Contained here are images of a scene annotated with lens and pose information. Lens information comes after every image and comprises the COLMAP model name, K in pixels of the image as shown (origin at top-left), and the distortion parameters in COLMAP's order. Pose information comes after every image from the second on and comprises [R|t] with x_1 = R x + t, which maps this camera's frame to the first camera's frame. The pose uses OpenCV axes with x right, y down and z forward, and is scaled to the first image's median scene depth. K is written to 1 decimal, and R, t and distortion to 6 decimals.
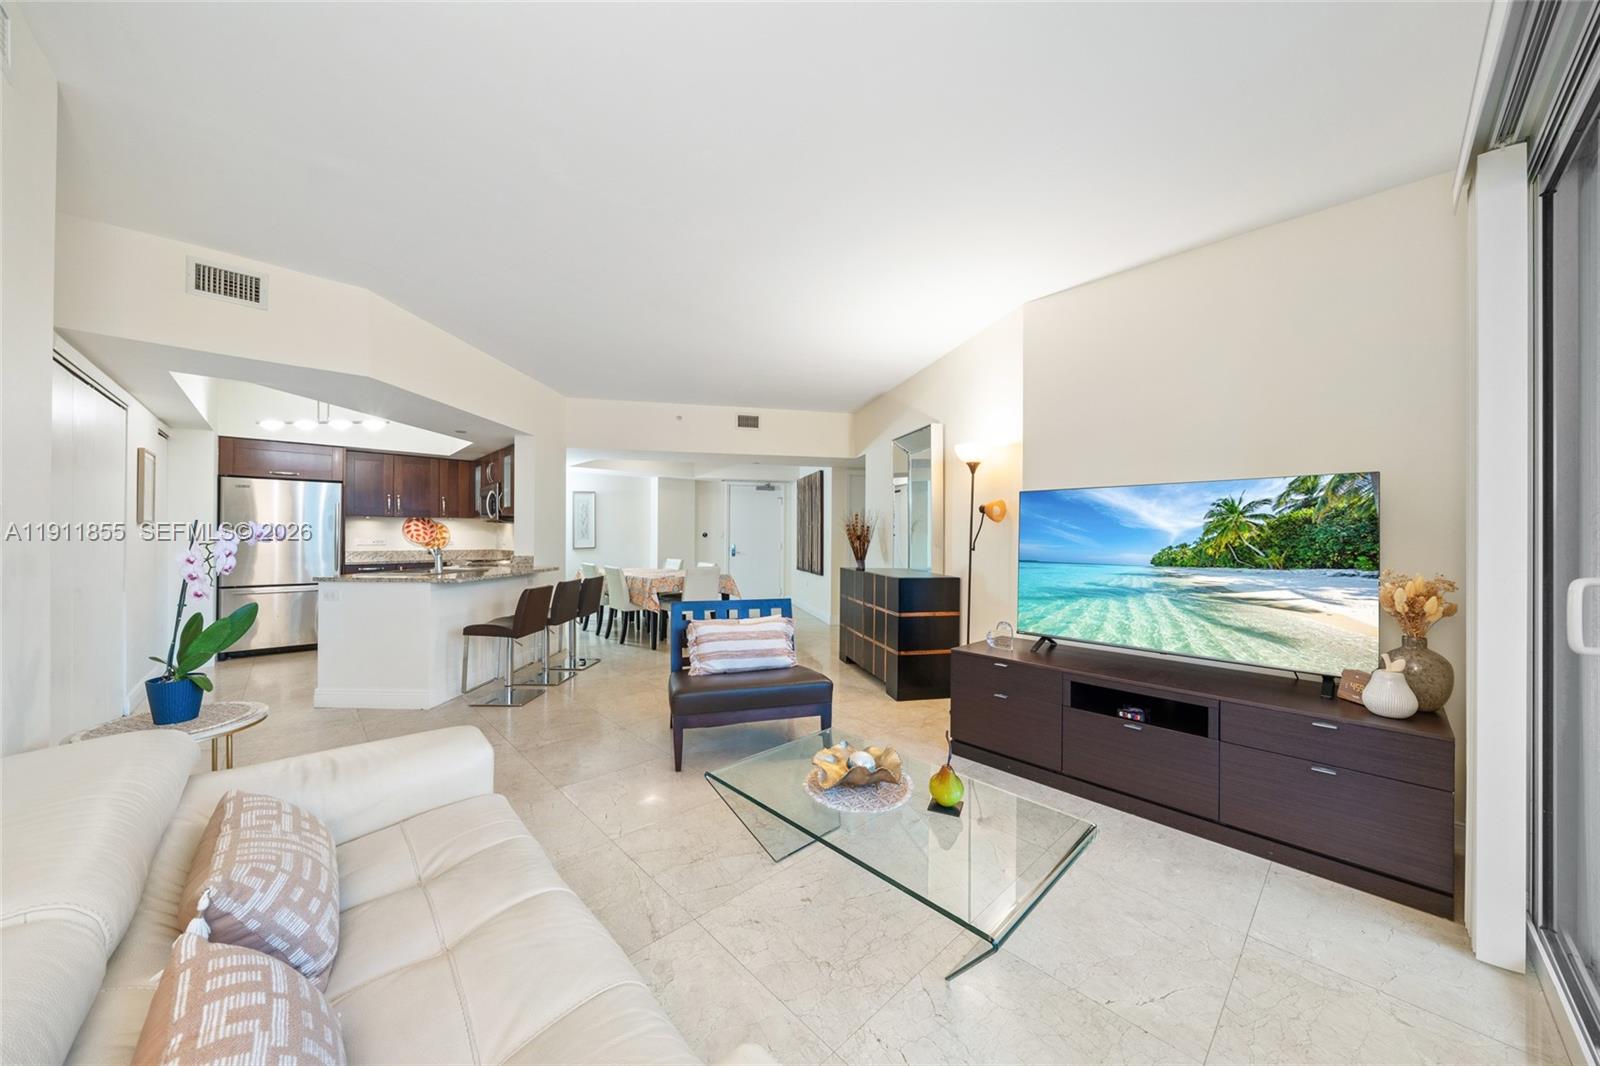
lens RADIAL K [[548.9, 0, 797.2], [0, 548.9, 534.6], [0, 0, 1]] dist [-0.002937, -0.000740]
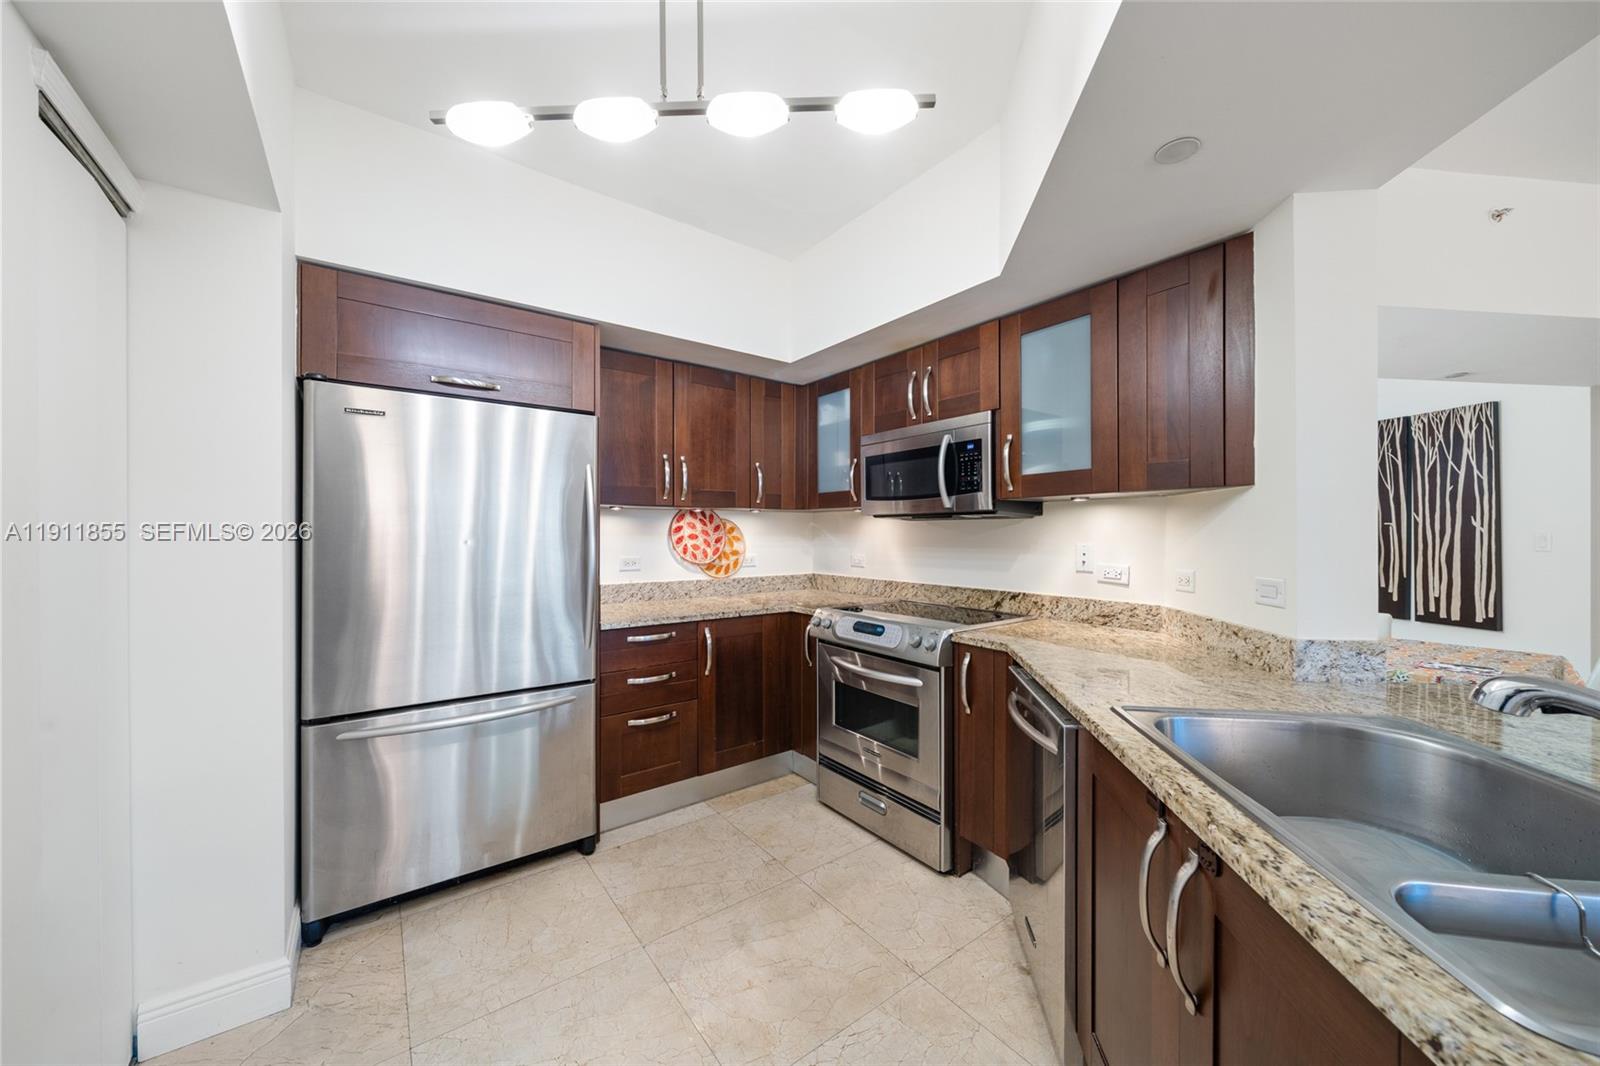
lens RADIAL K [[575.1, 0, 797.9], [0, 575.1, 531.9], [0, 0, 1]] dist [-0.008502, -0.000056]
pose [[0.994349, -0.004481, -0.106064, -0.633432], [0.004394, 0.999990, -0.001053, -0.012759], [0.106068, 0.000581, 0.994359, 0.604416]]
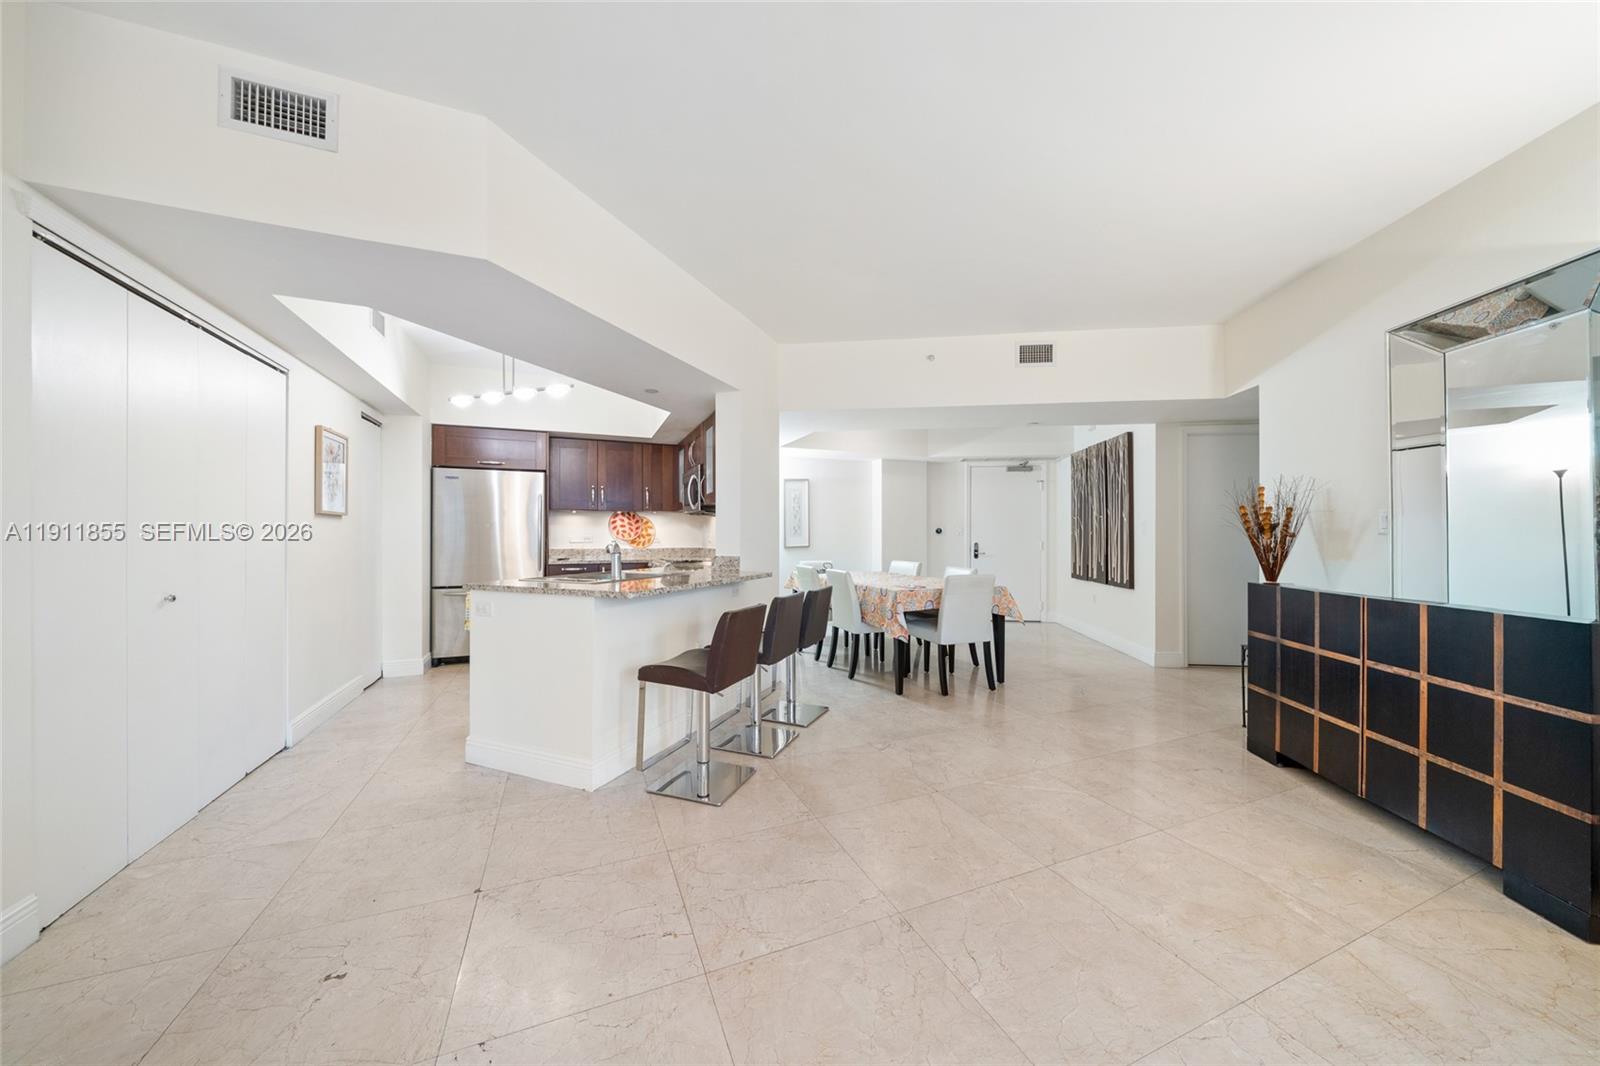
lens RADIAL K [[548.9, 0, 796.0], [0, 548.9, 535.5], [0, 0, 1]] dist [-0.002937, -0.000740]
pose [[0.937742, -0.004564, -0.347303, -0.137379], [0.004583, 0.999989, -0.000767, 0.010721], [0.347303, -0.000872, 0.937753, 0.299676]]
